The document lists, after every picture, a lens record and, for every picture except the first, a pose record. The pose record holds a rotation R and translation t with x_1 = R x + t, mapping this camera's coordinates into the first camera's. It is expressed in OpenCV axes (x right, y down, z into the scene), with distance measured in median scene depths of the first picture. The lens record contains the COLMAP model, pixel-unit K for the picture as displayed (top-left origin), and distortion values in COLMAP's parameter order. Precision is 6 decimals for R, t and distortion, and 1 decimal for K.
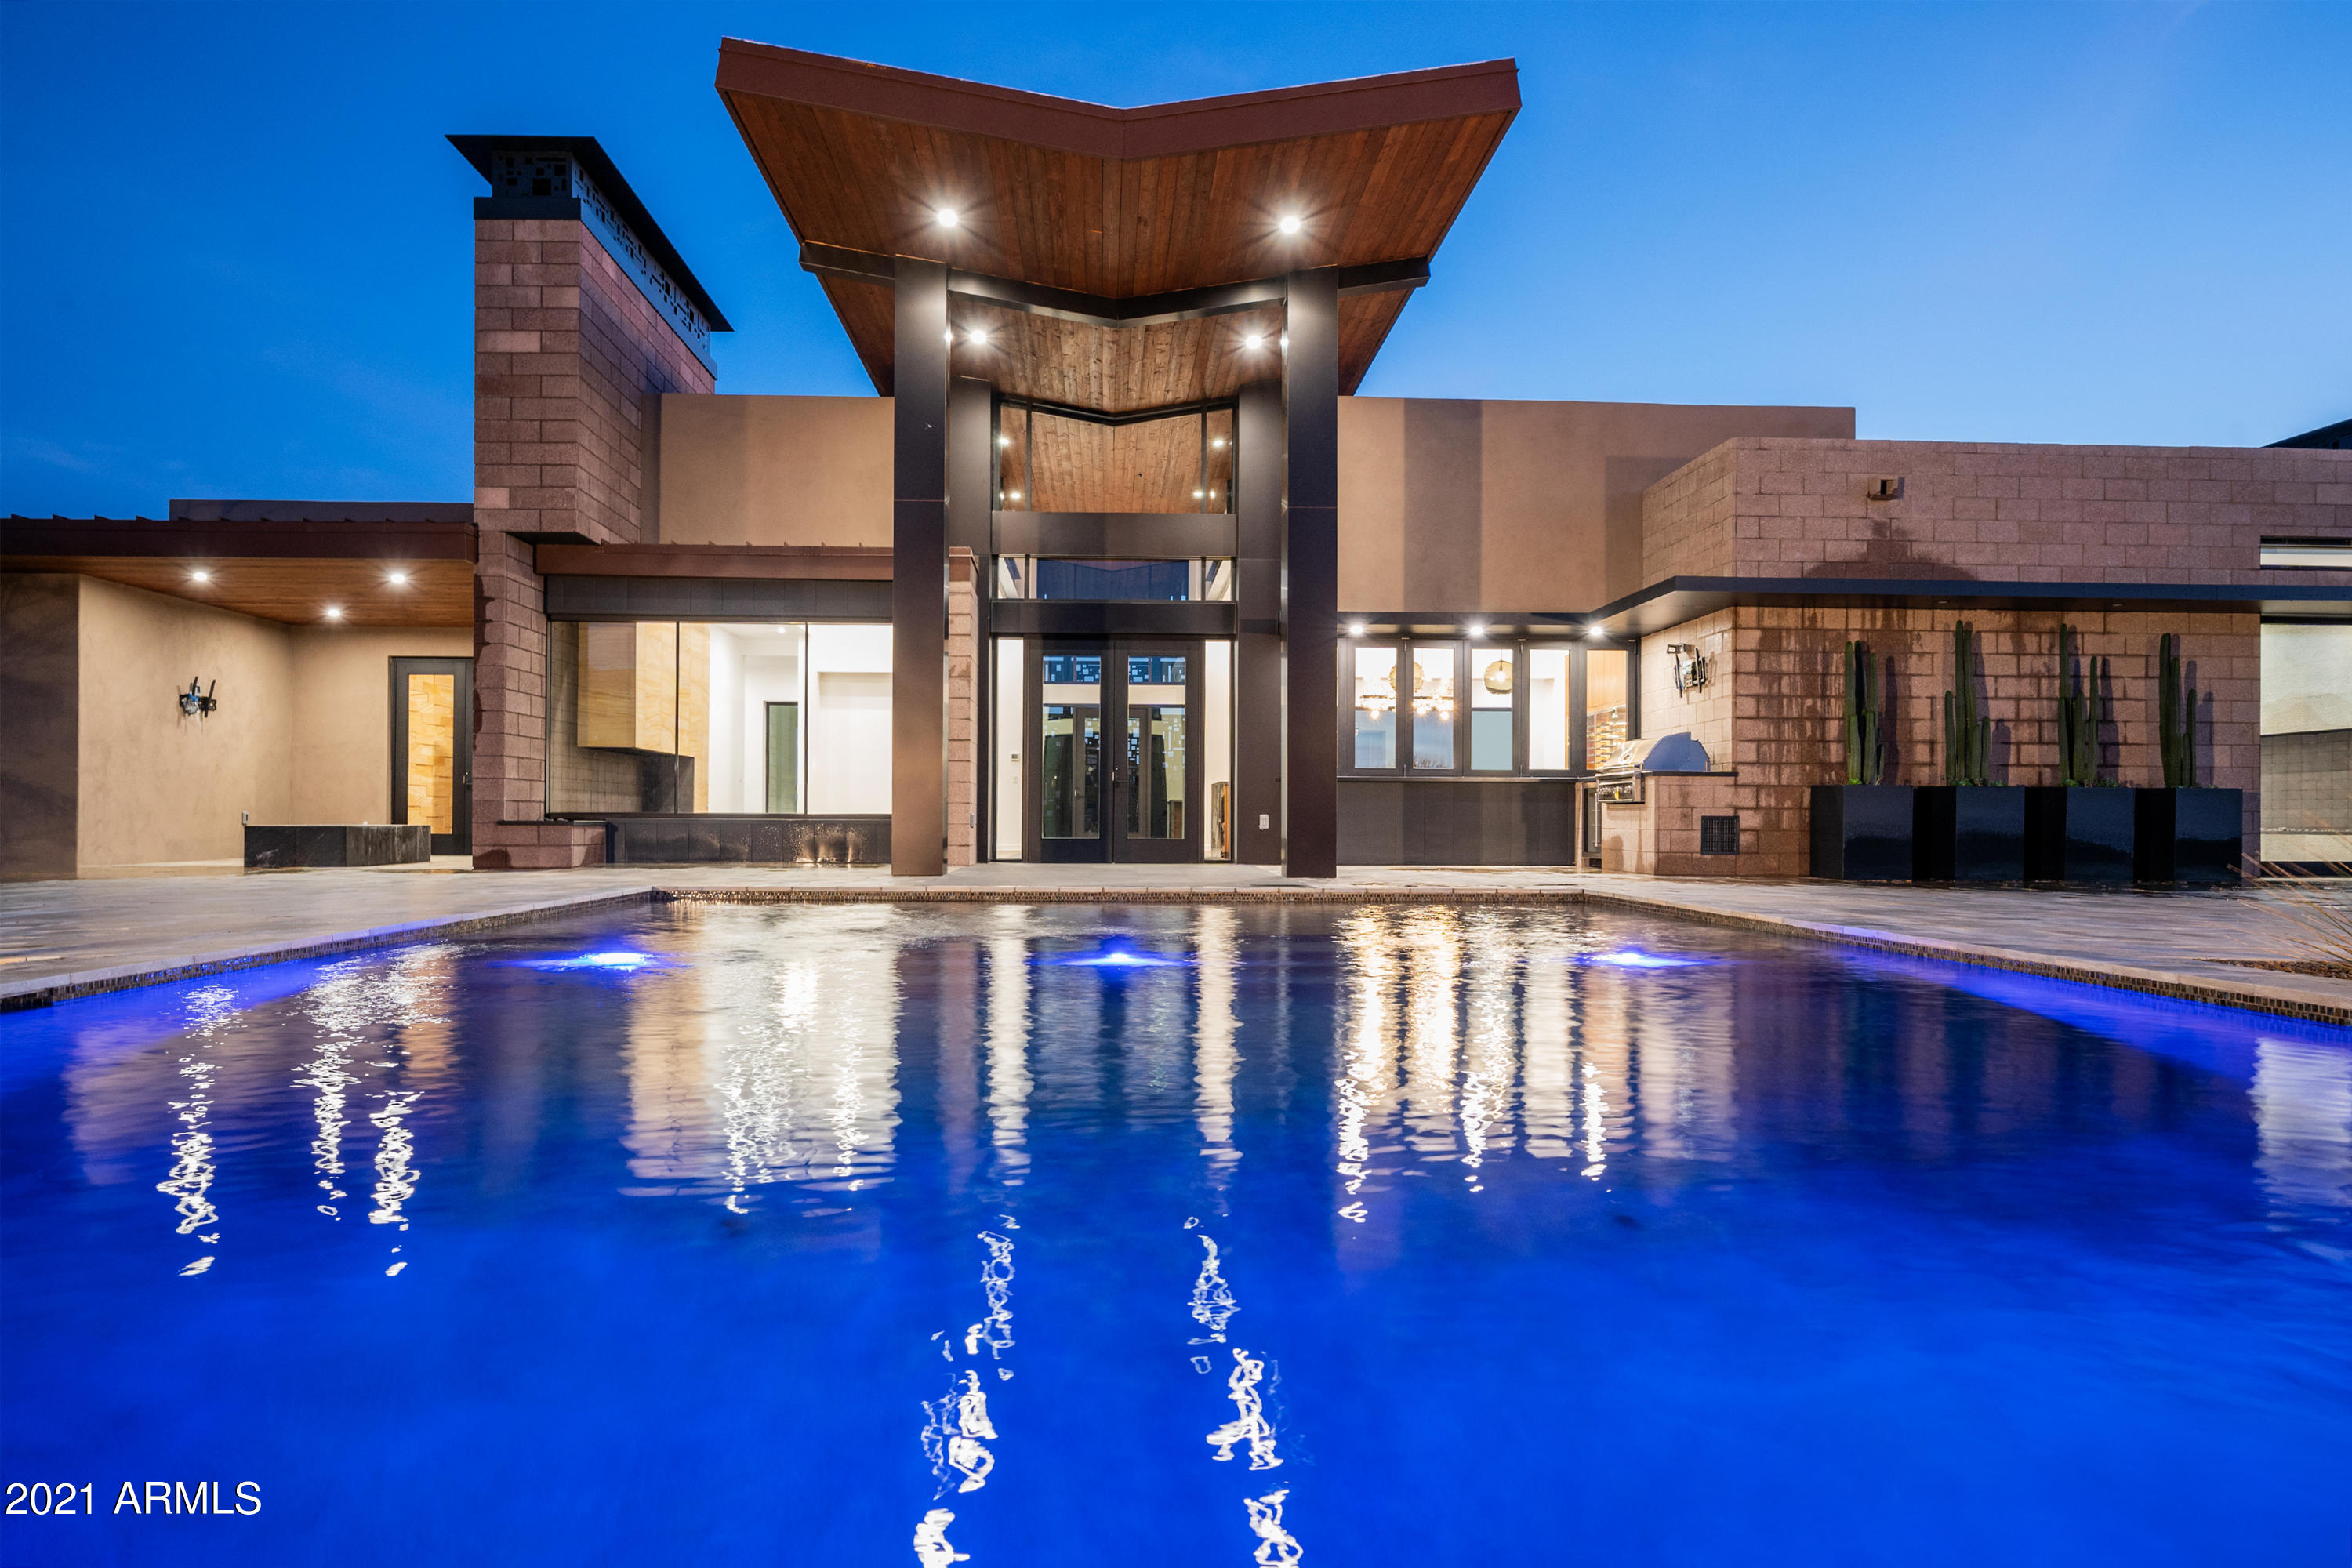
lens RADIAL K [[1461.6, 0, 1156.8], [0, 1461.6, 805.6], [0, 0, 1]] dist [-0.005520, -0.000722]
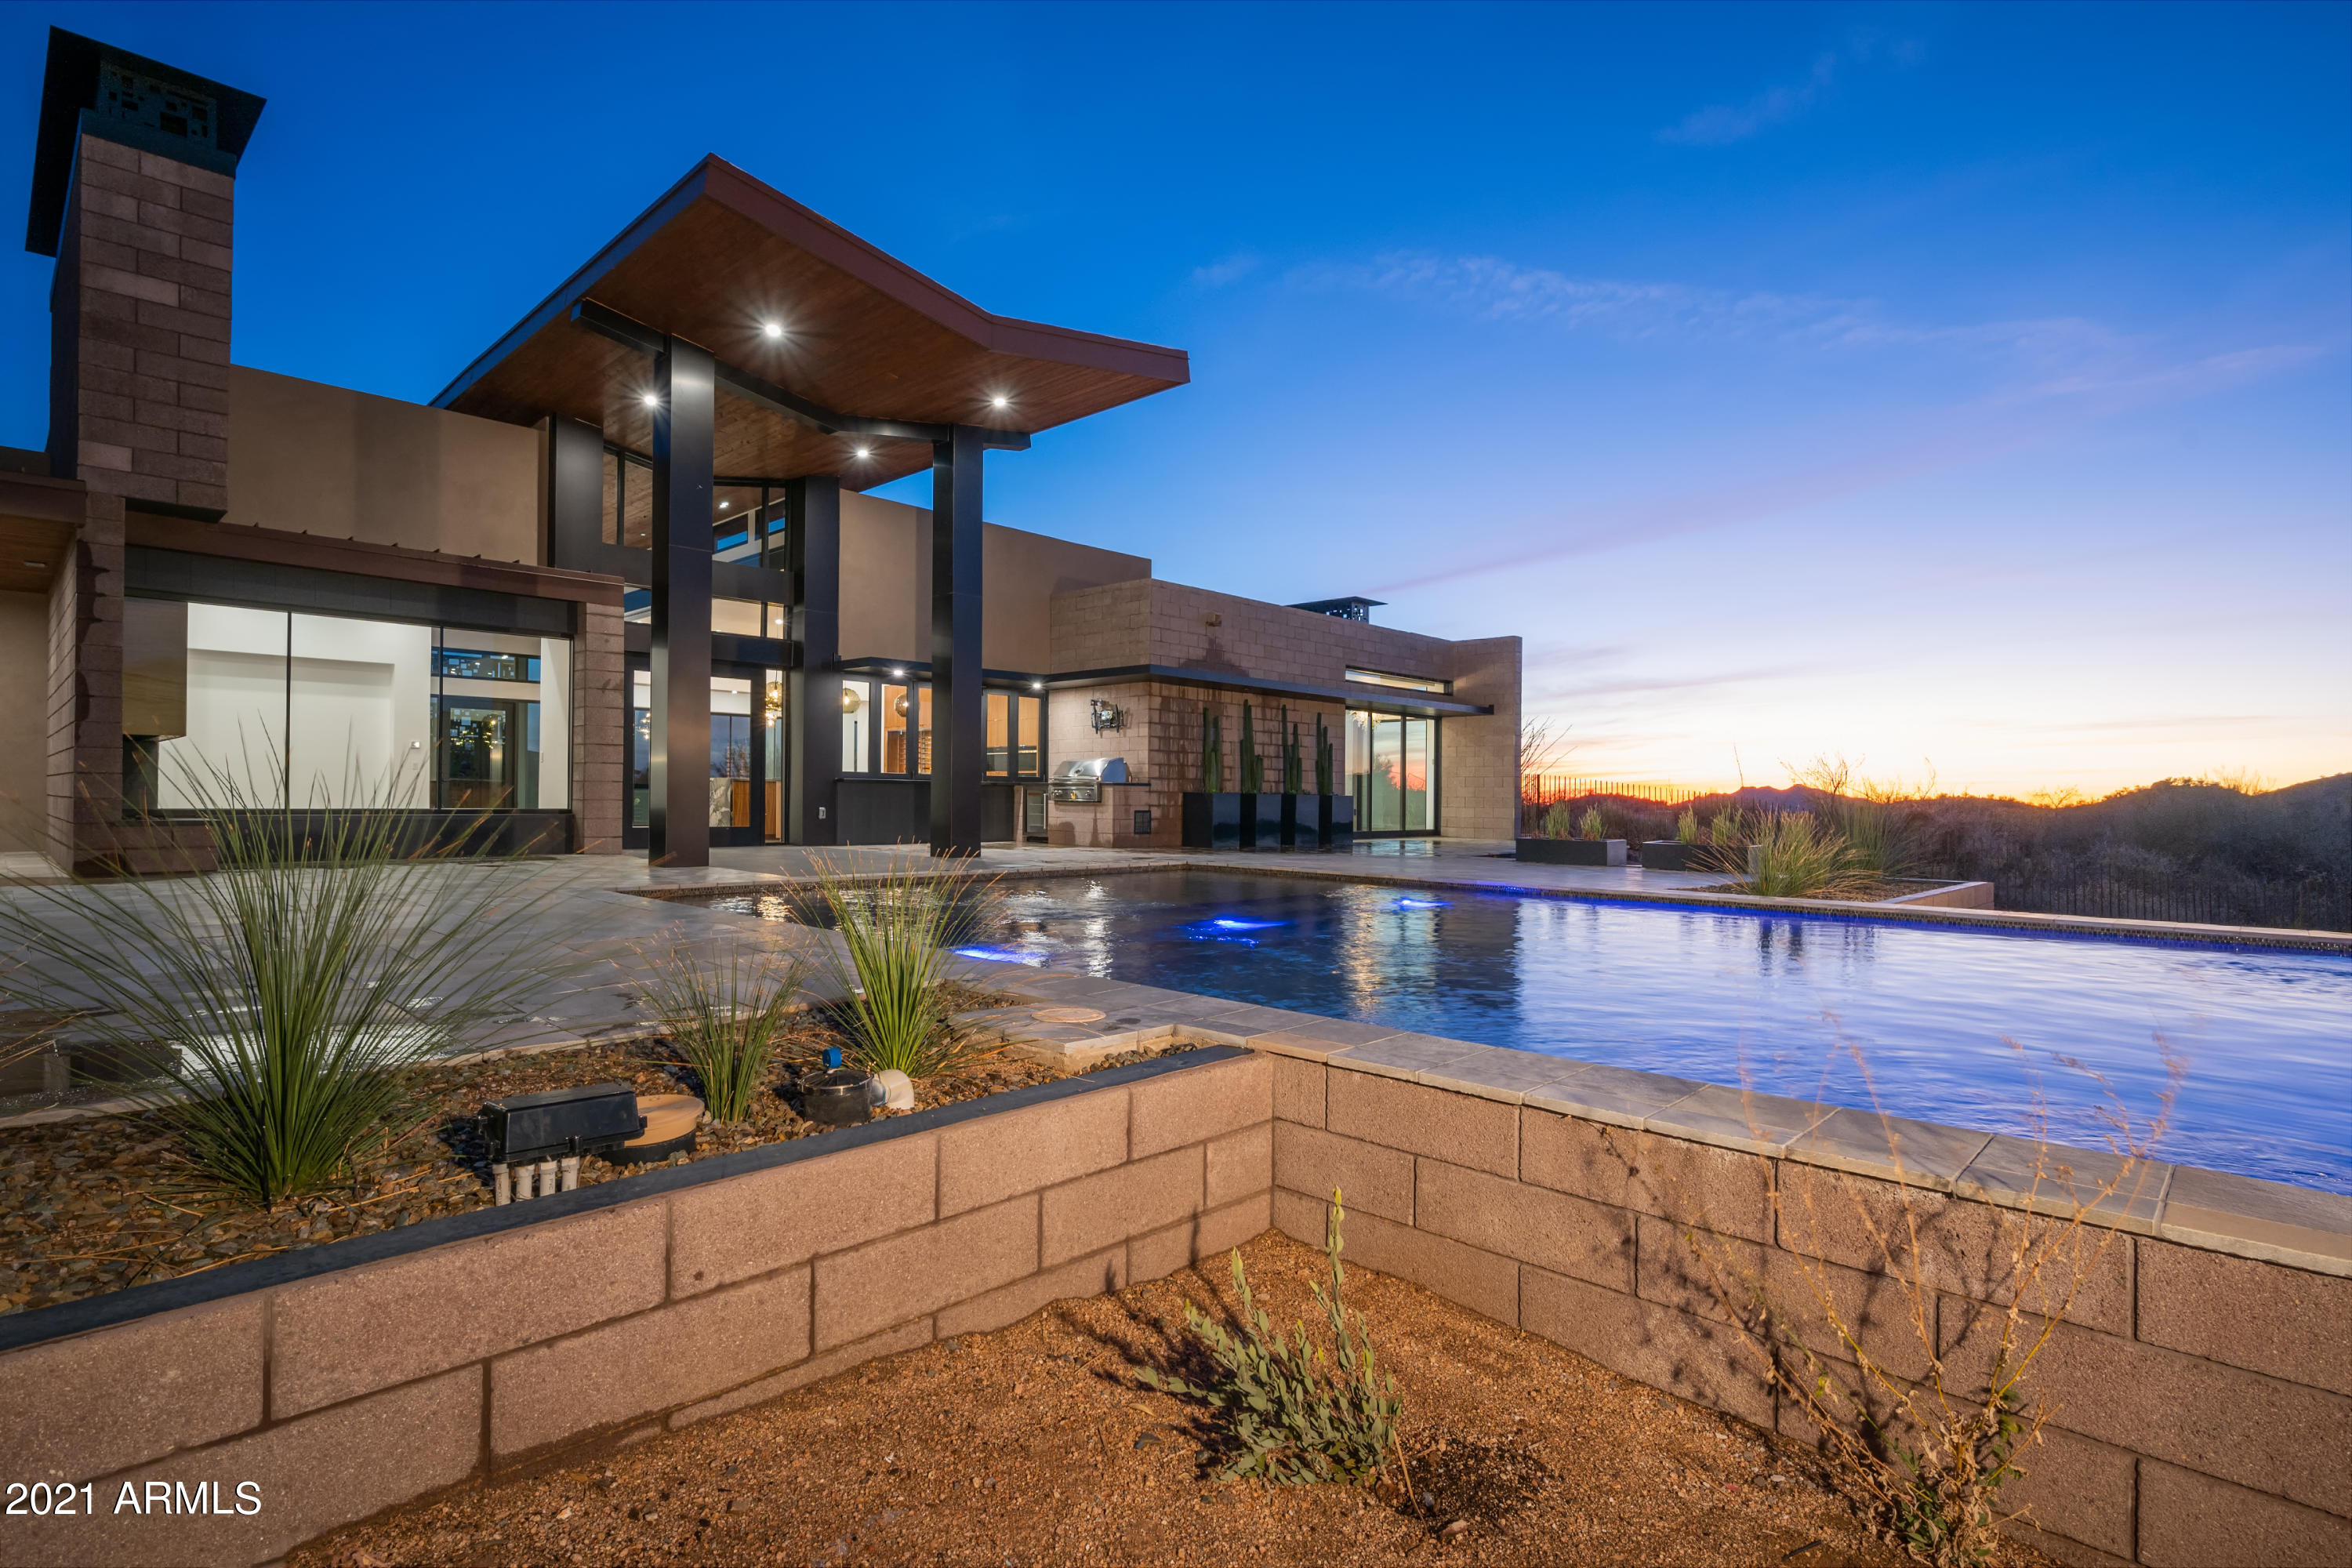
lens RADIAL K [[1141.5, 0, 1165.9], [0, 1141.5, 779.4], [0, 0, 1]] dist [0.000774, -0.000909]
pose [[0.733080, 0.014553, 0.679987, -0.451135], [-0.010551, 0.999894, -0.010025, -0.015089], [-0.680061, 0.000174, 0.733156, 0.057492]]
